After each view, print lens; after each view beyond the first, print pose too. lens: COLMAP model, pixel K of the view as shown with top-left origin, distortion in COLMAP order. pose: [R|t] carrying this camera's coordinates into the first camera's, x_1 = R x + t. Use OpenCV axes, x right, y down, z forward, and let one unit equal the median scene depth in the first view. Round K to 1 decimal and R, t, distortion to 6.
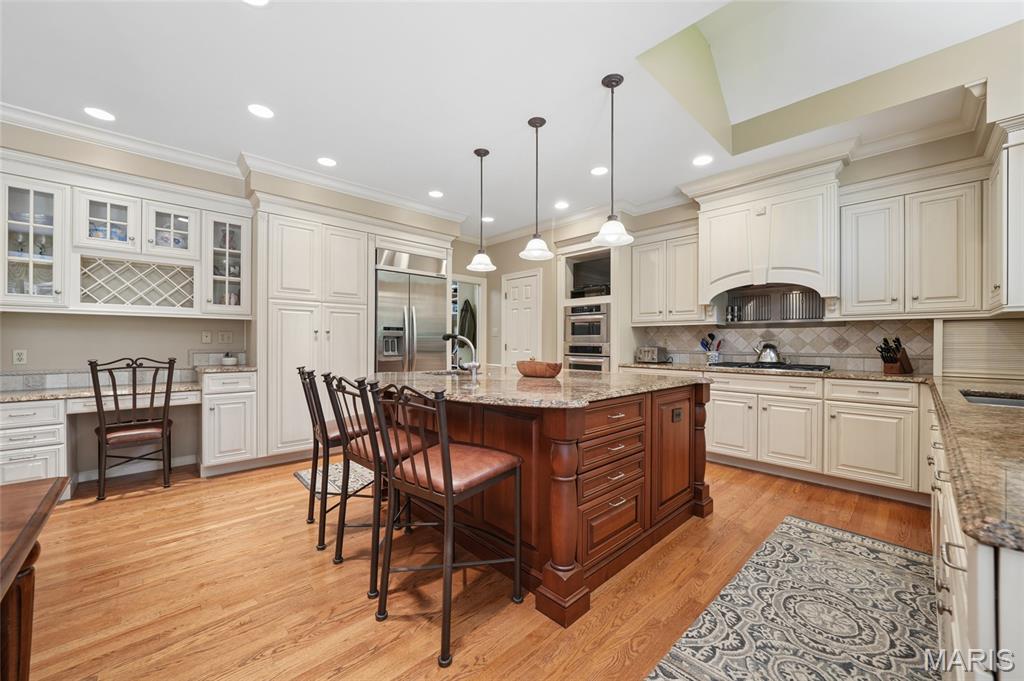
lens RADIAL K [[386.8, 0, 512.7], [0, 386.8, 339.6], [0, 0, 1]] dist [-0.005598, -0.000075]
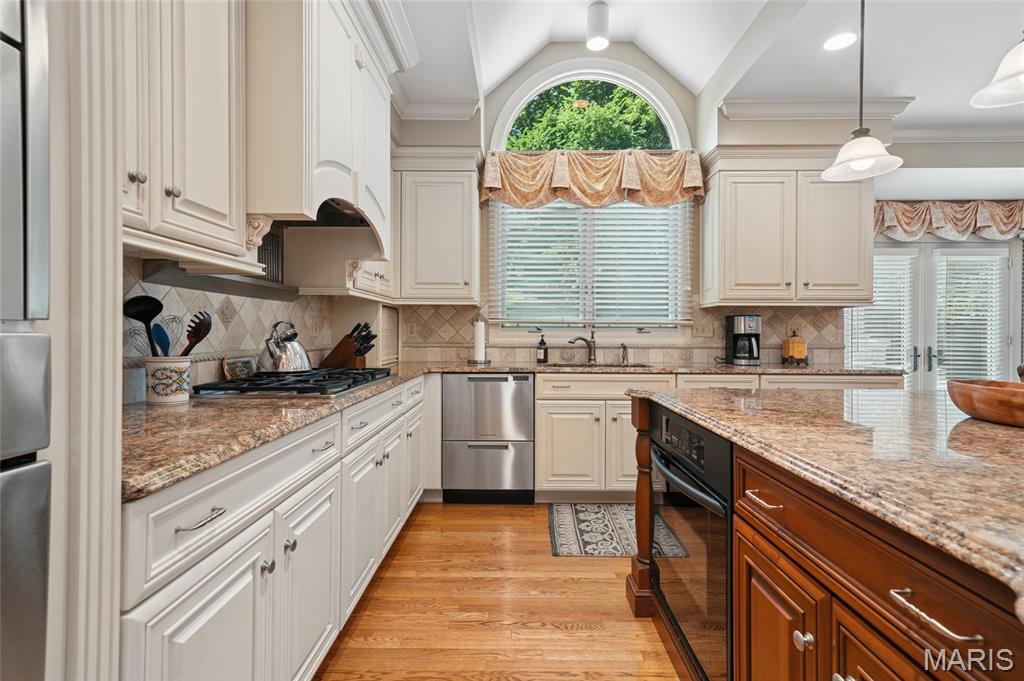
lens RADIAL K [[498.7, 0, 509.9], [0, 498.7, 334.3], [0, 0, 1]] dist [-0.000095, -0.000416]
pose [[-0.710985, -0.013595, 0.703076, 0.051287], [-0.011074, 0.999906, 0.008136, 0.005956], [-0.703120, -0.002001, -0.711068, 1.108672]]
